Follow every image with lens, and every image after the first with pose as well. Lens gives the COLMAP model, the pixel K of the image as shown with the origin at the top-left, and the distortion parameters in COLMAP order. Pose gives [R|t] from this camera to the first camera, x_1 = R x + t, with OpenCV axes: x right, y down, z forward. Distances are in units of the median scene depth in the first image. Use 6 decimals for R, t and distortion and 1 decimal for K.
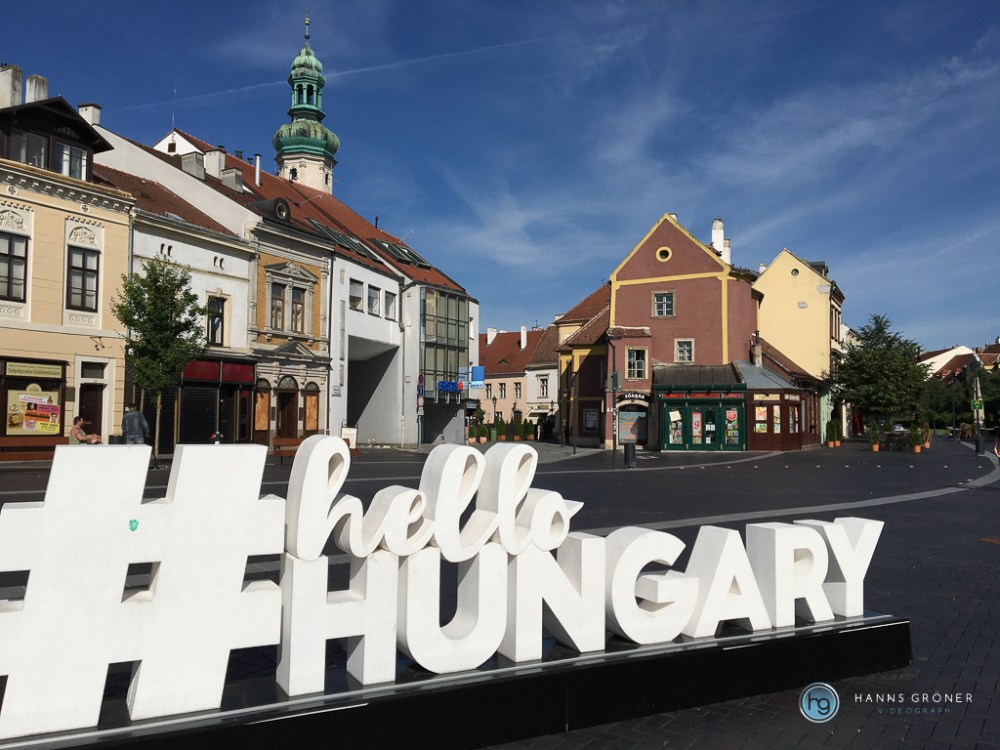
lens RADIAL K [[874.0, 0, 477.0], [0, 874.0, 373.1], [0, 0, 1]] dist [0.160705, -0.365160]
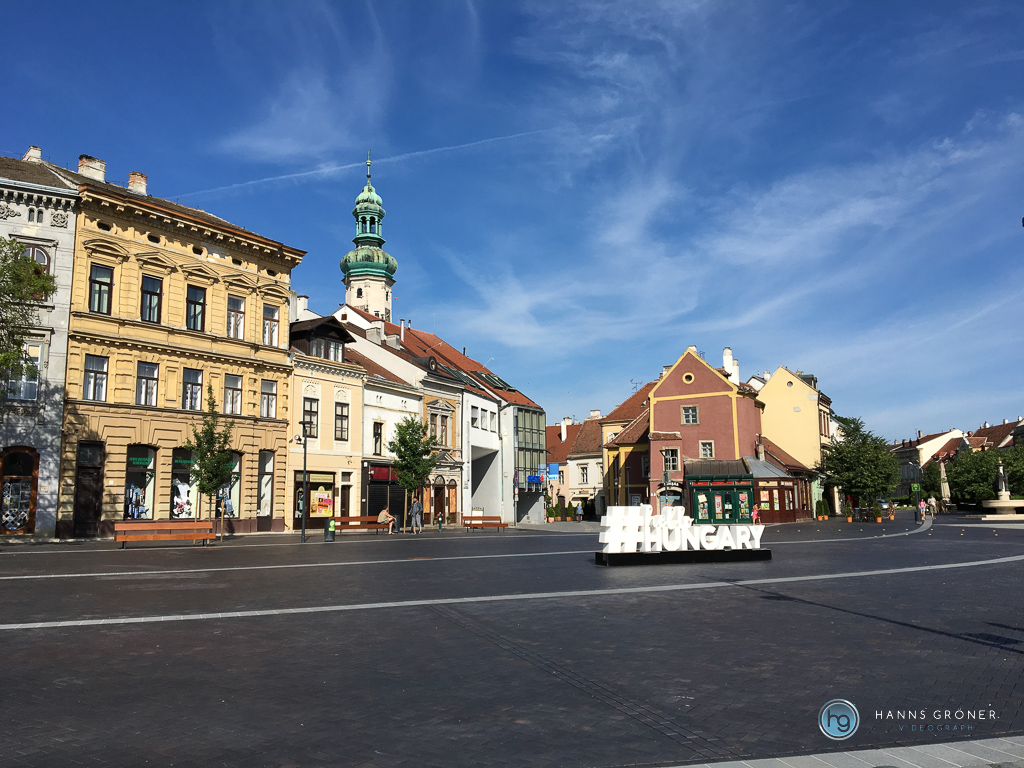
lens RADIAL K [[895.0, 0, 488.4], [0, 895.0, 382.1], [0, 0, 1]] dist [0.160705, -0.365160]
pose [[0.999812, -0.019375, -0.000955, -0.101954], [0.019229, 0.996369, -0.082937, -0.021389], [0.002559, 0.082903, 0.996554, -0.413121]]
